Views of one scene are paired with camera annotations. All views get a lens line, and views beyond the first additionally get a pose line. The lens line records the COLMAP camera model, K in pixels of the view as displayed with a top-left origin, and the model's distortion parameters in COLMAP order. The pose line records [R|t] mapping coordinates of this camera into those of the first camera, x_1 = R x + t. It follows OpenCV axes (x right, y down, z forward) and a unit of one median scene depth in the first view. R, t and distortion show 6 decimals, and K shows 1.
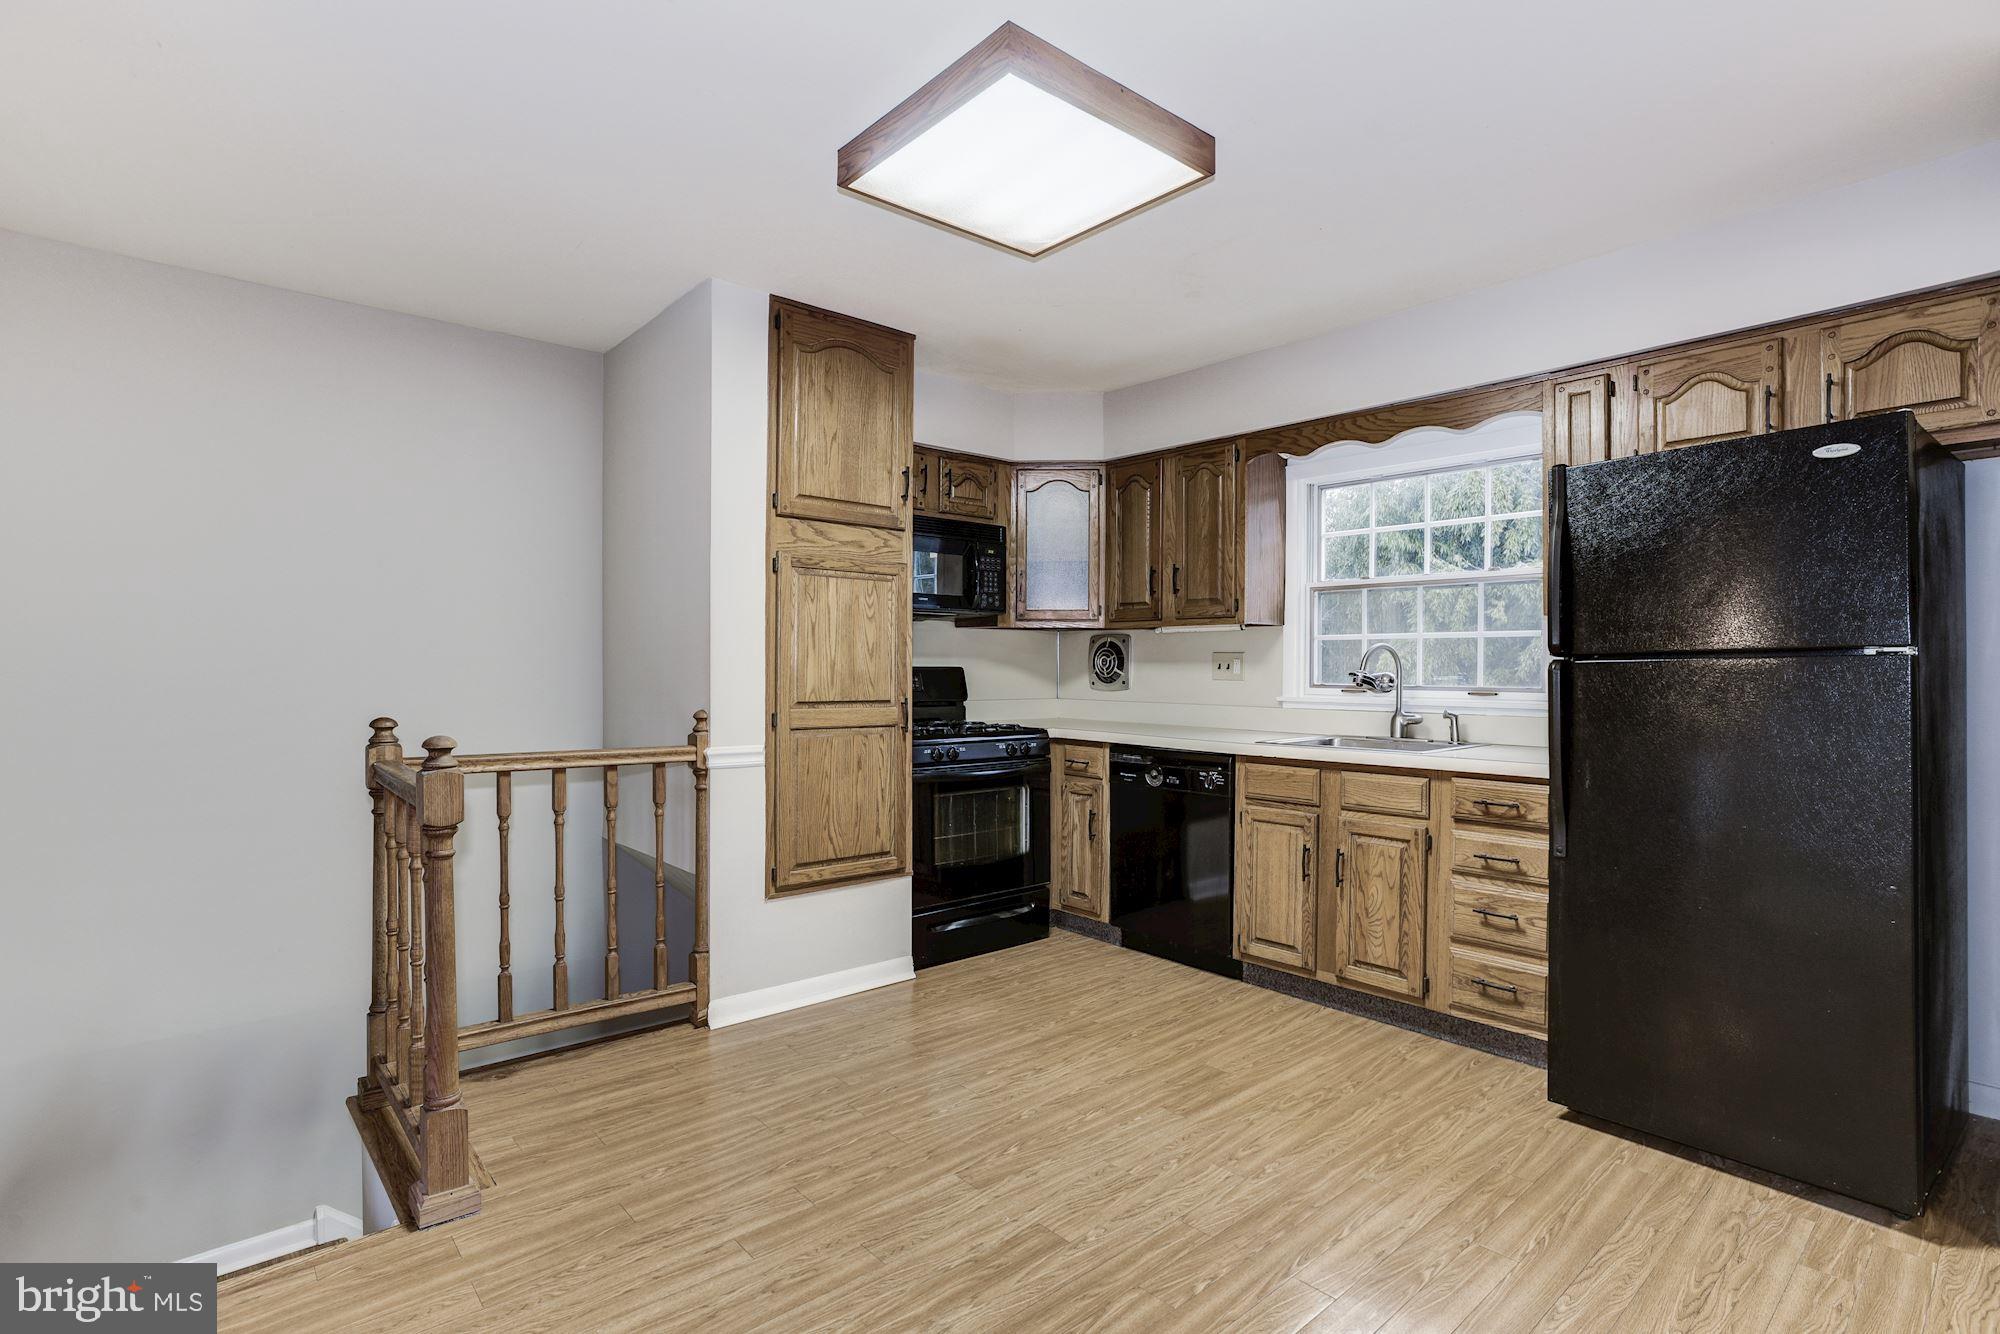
lens RADIAL K [[968.6, 0, 988.3], [0, 968.6, 676.4], [0, 0, 1]] dist [-0.052870, 0.028006]
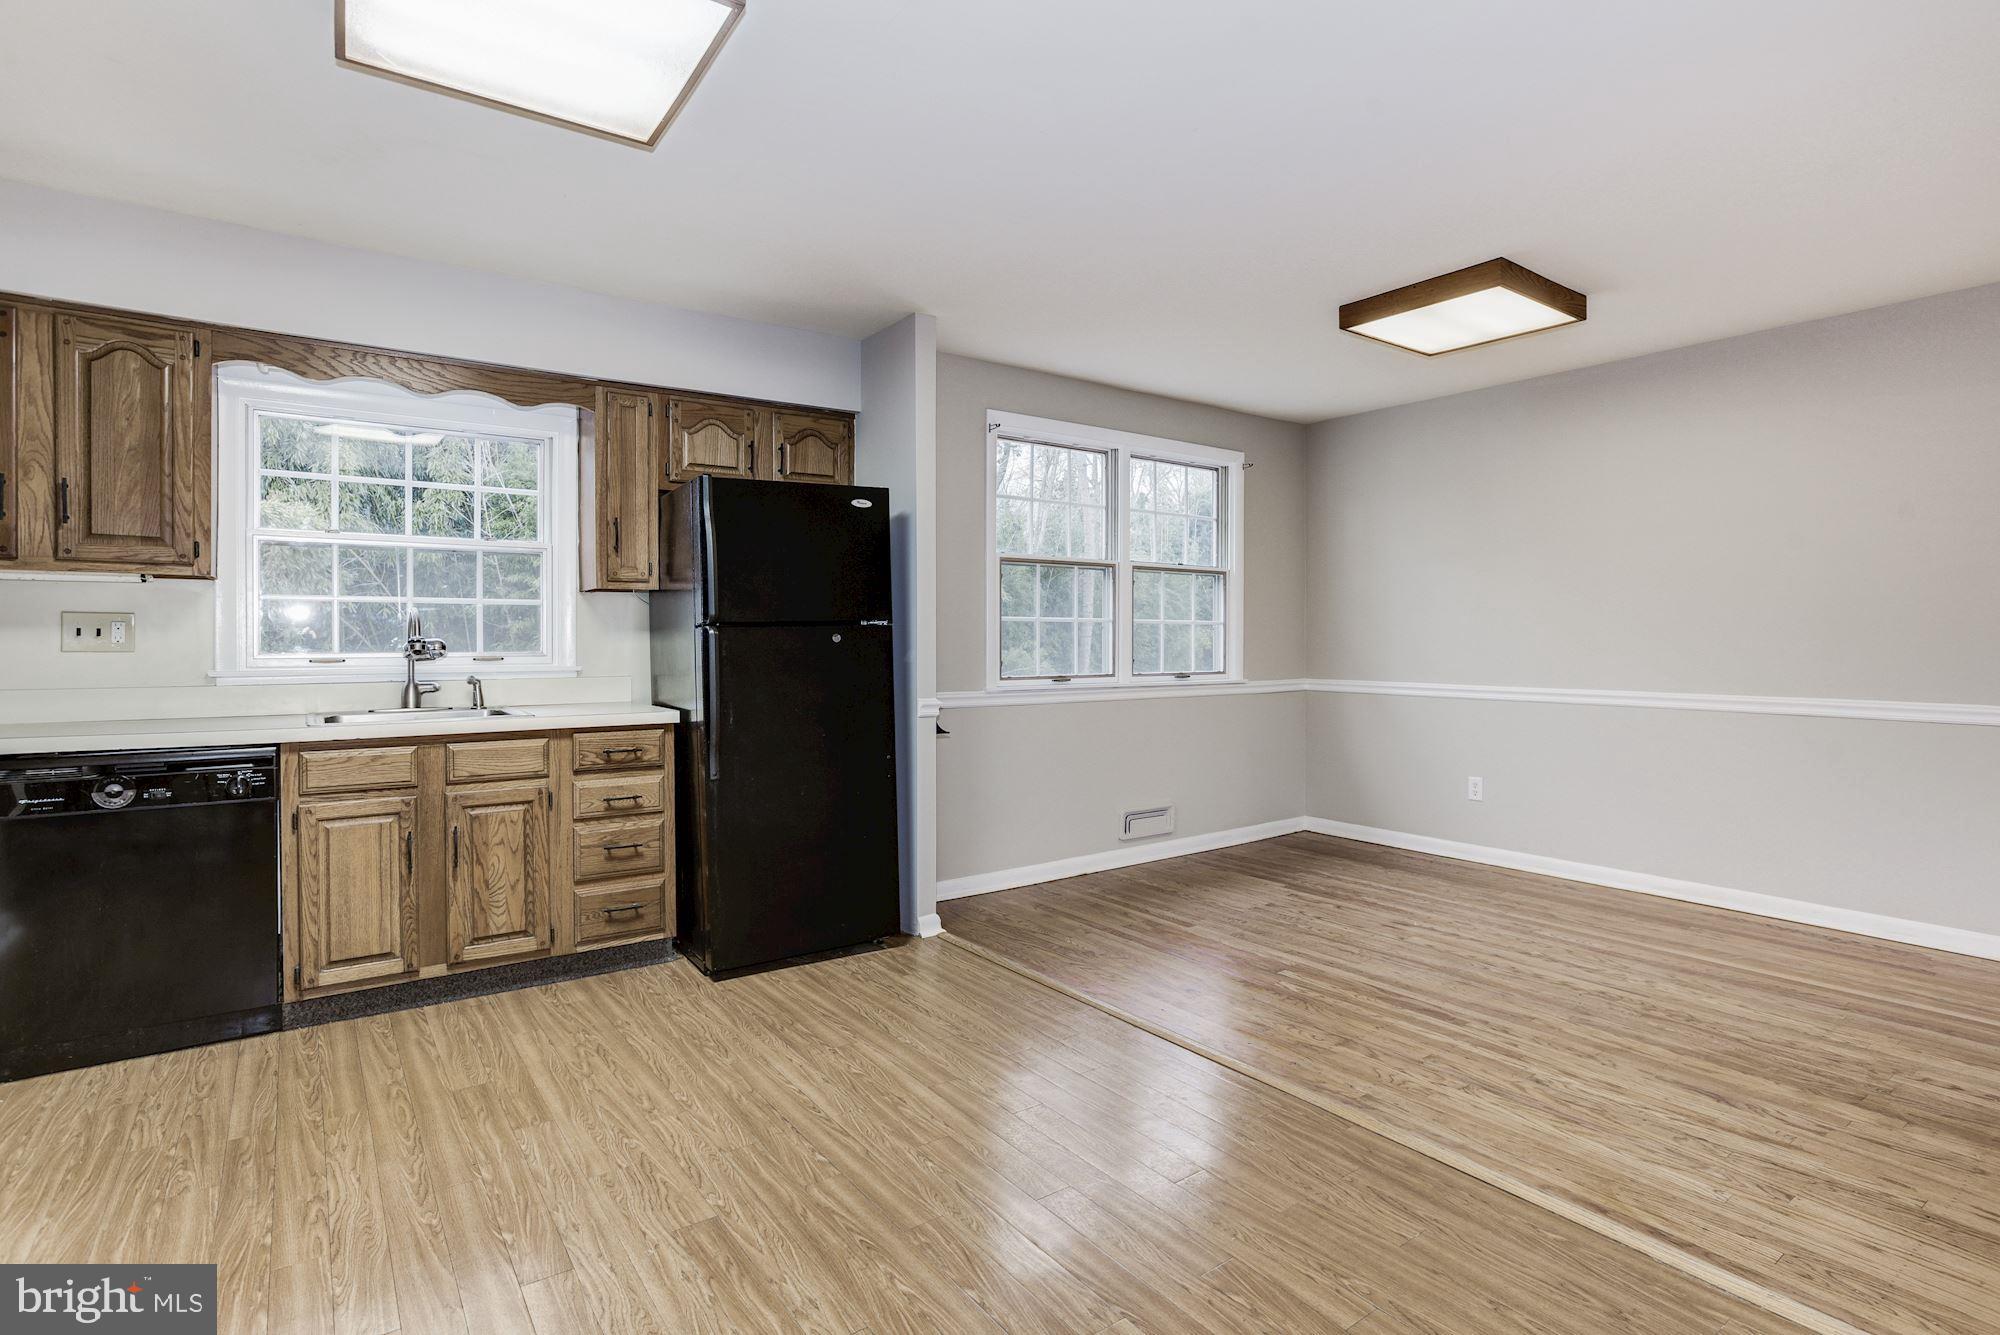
lens RADIAL K [[1009.2, 0, 1034.4], [0, 1009.2, 646.8], [0, 0, 1]] dist [-0.064648, 0.033214]
pose [[0.059973, -0.011636, 0.998132, -0.551303], [0.009581, 0.999893, 0.011081, -0.000831], [-0.998154, 0.008898, 0.060078, 0.369843]]
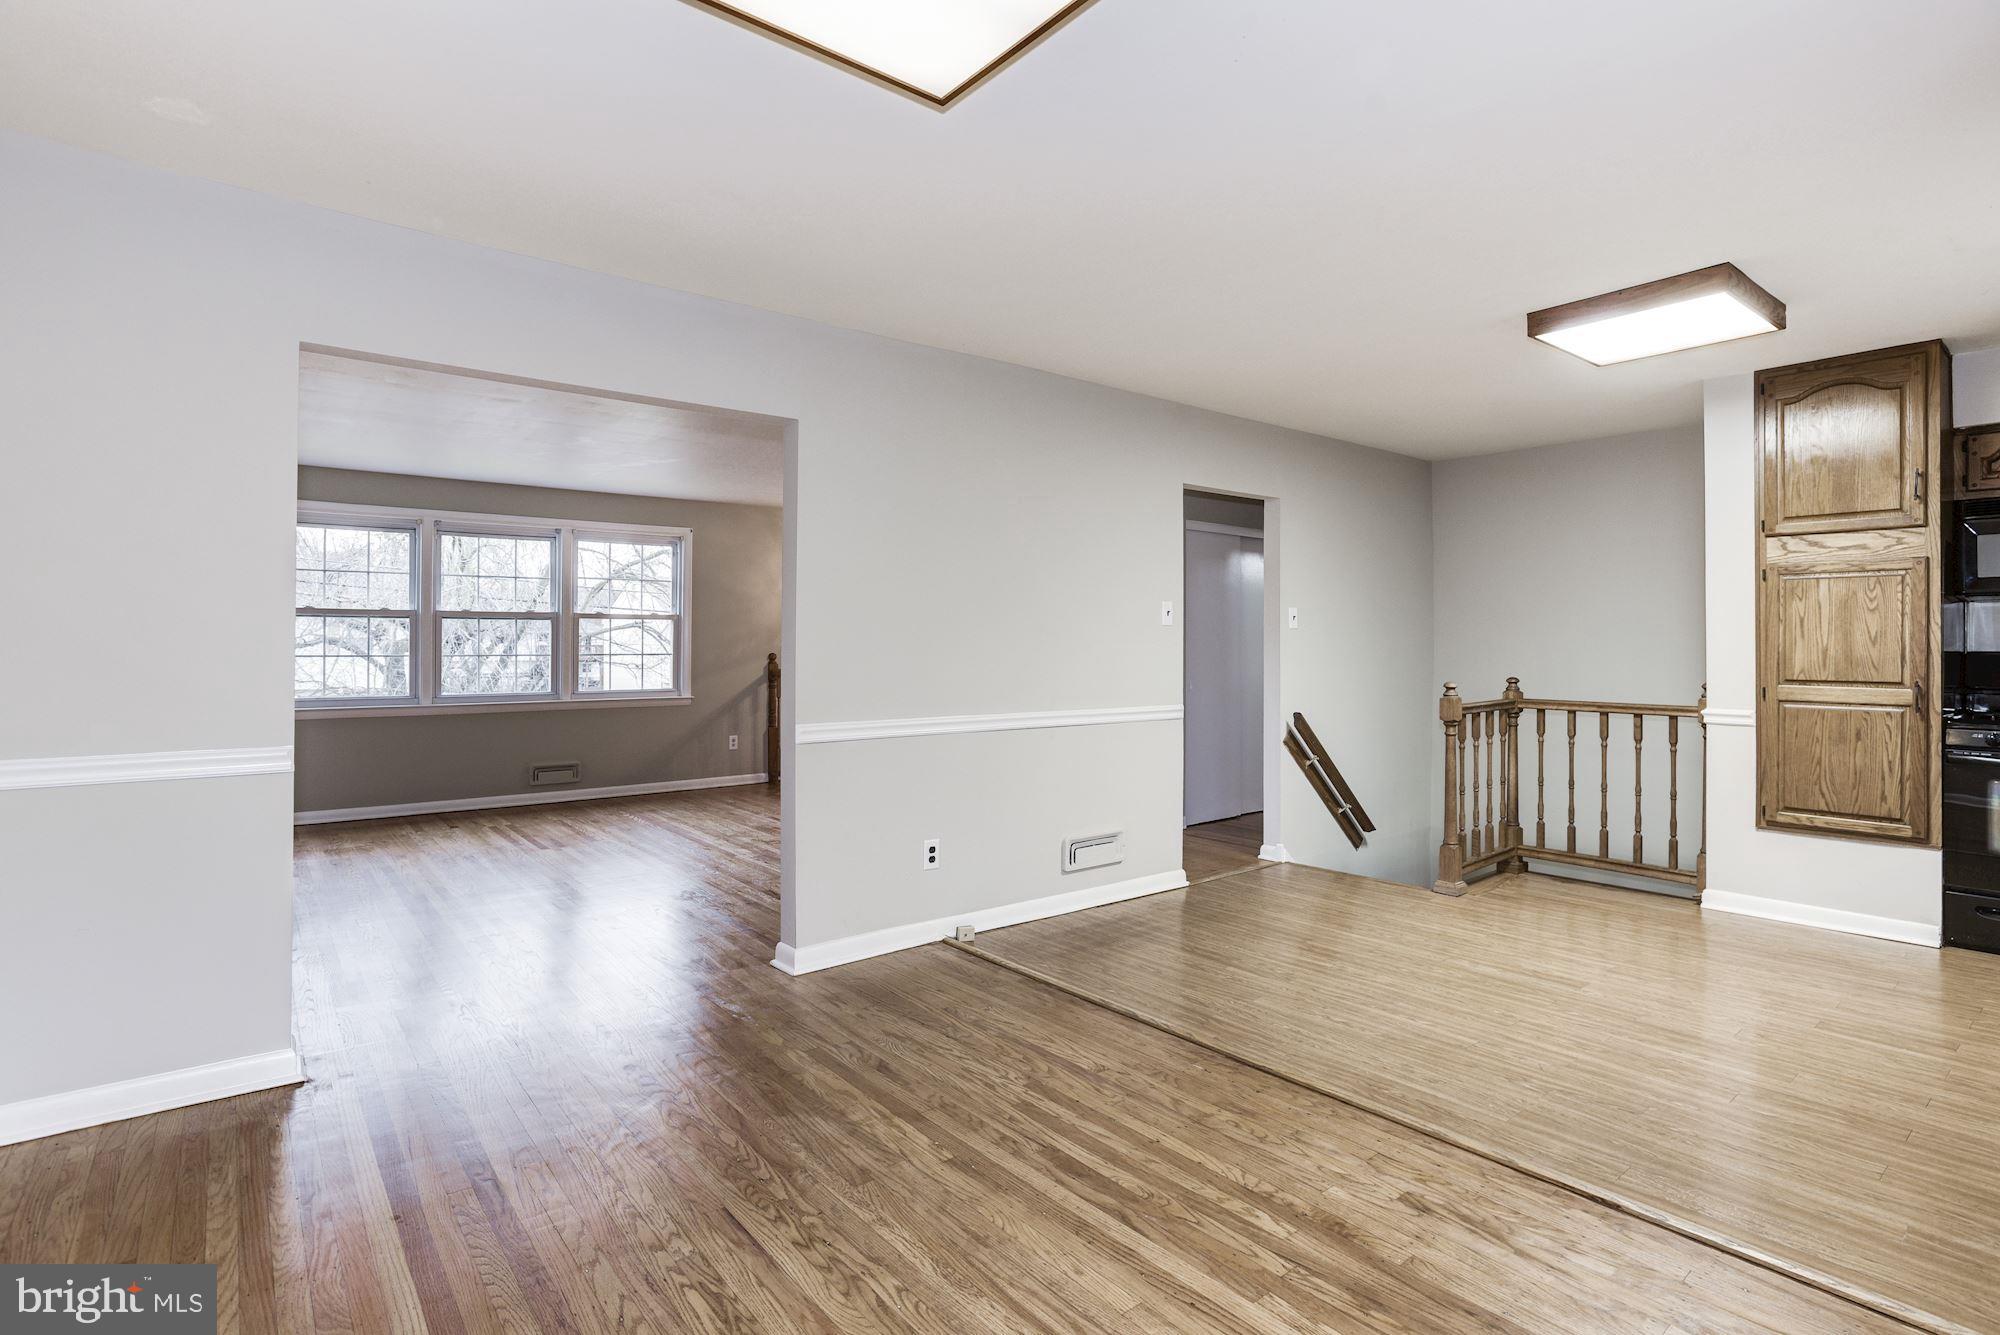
lens RADIAL K [[967.2, 0, 998.3], [0, 967.2, 641.7], [0, 0, 1]] dist [-0.061585, 0.027896]
pose [[-0.051932, -0.007018, -0.998626, 1.121562], [-0.008455, 0.999943, -0.006587, -0.006869], [0.998615, 0.008101, -0.051989, 0.023316]]
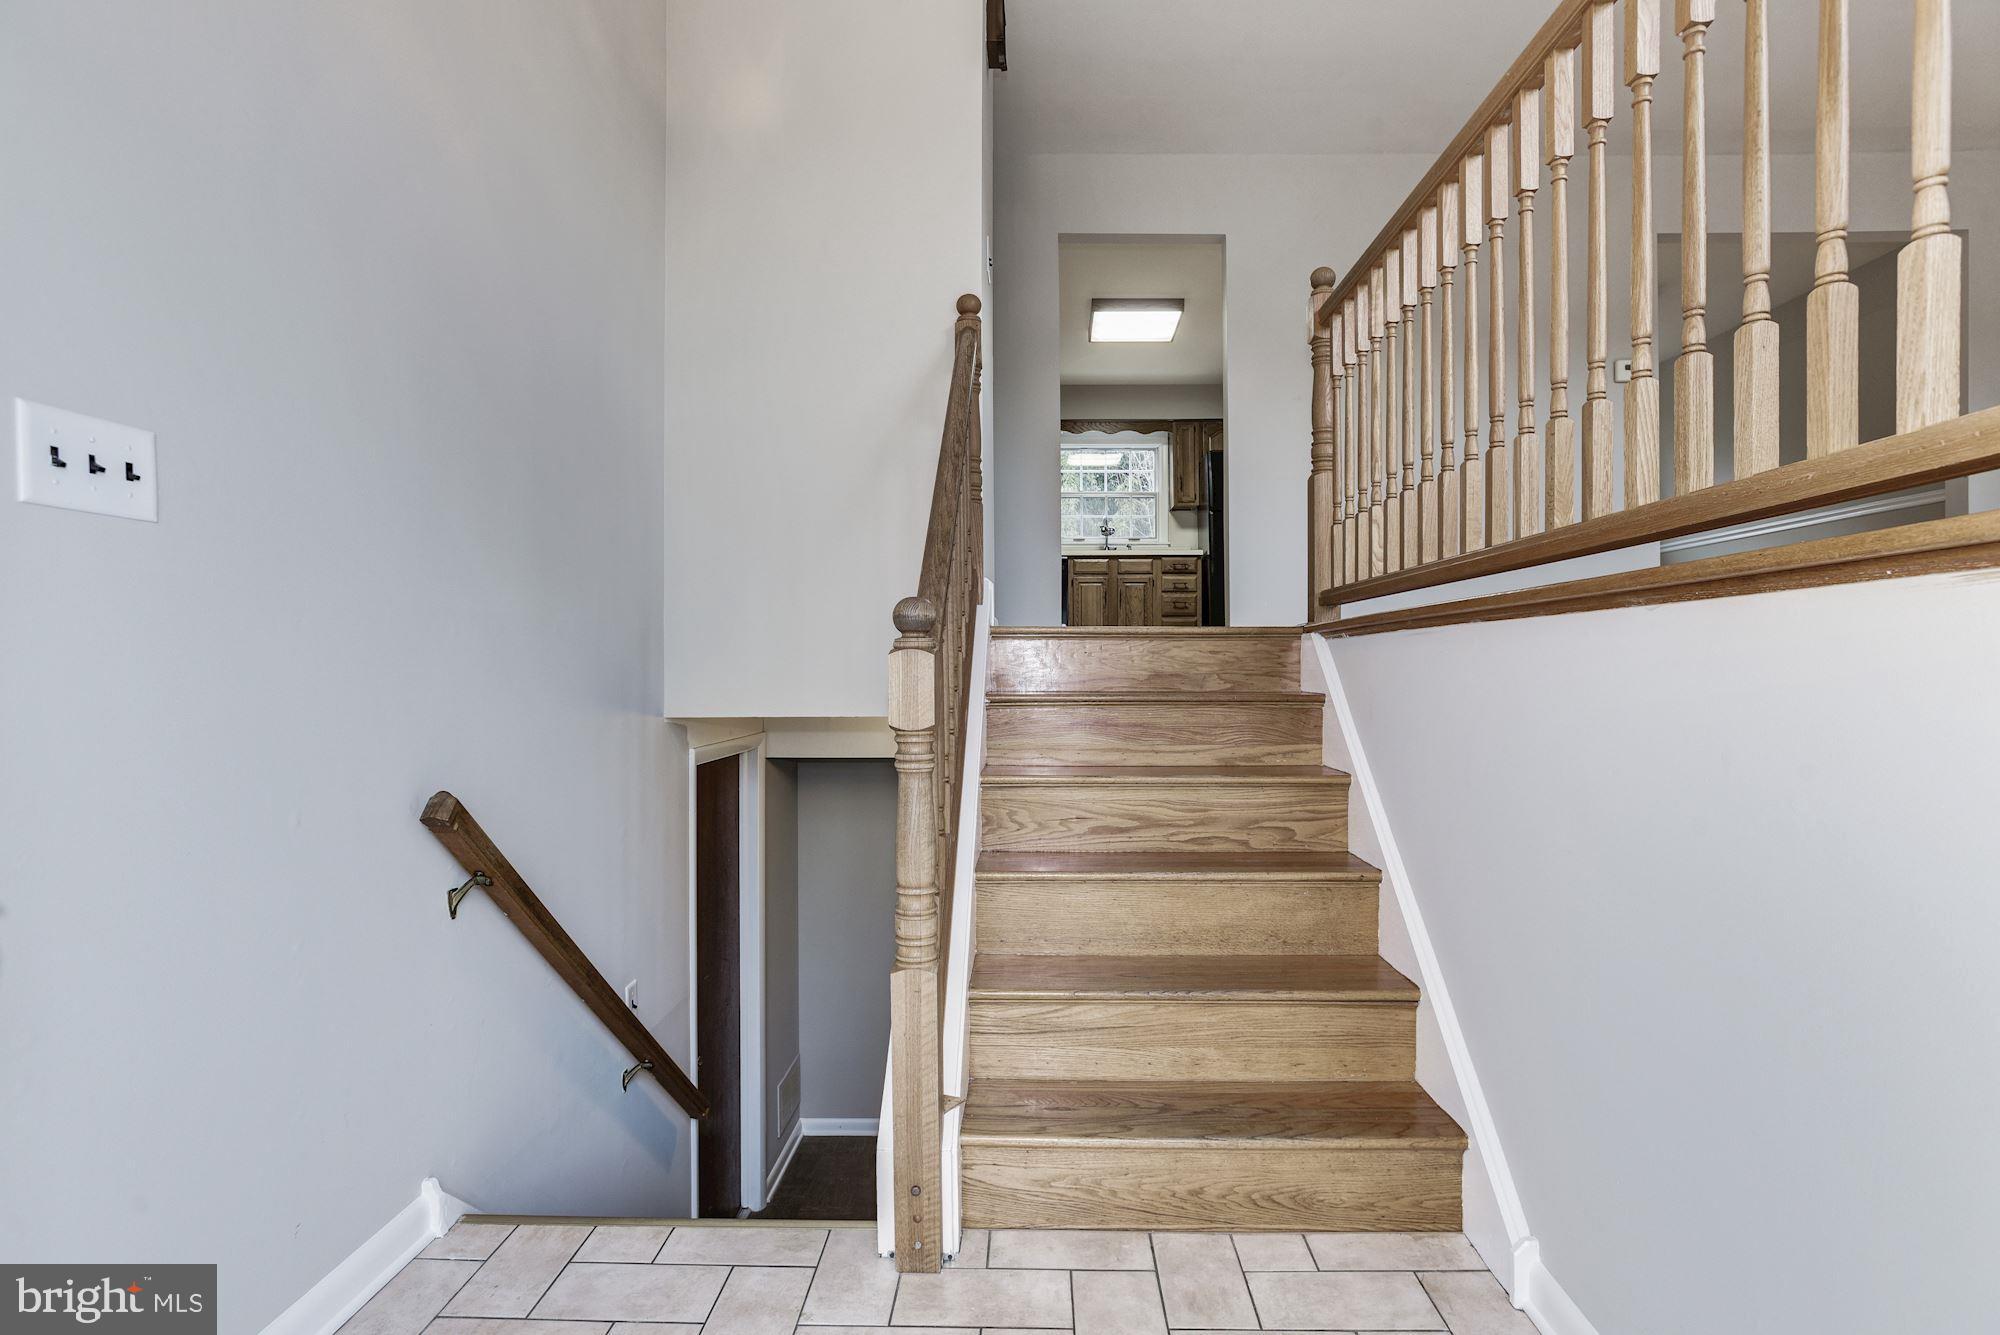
lens RADIAL K [[986.1, 0, 997.6], [0, 986.1, 636.0], [0, 0, 1]] dist [-0.056184, 0.037666]
pose [[0.668249, 0.016810, 0.743748, -1.768945], [0.007568, 0.999539, -0.029391, 0.372854], [-0.743899, 0.025269, 0.667814, -0.496347]]
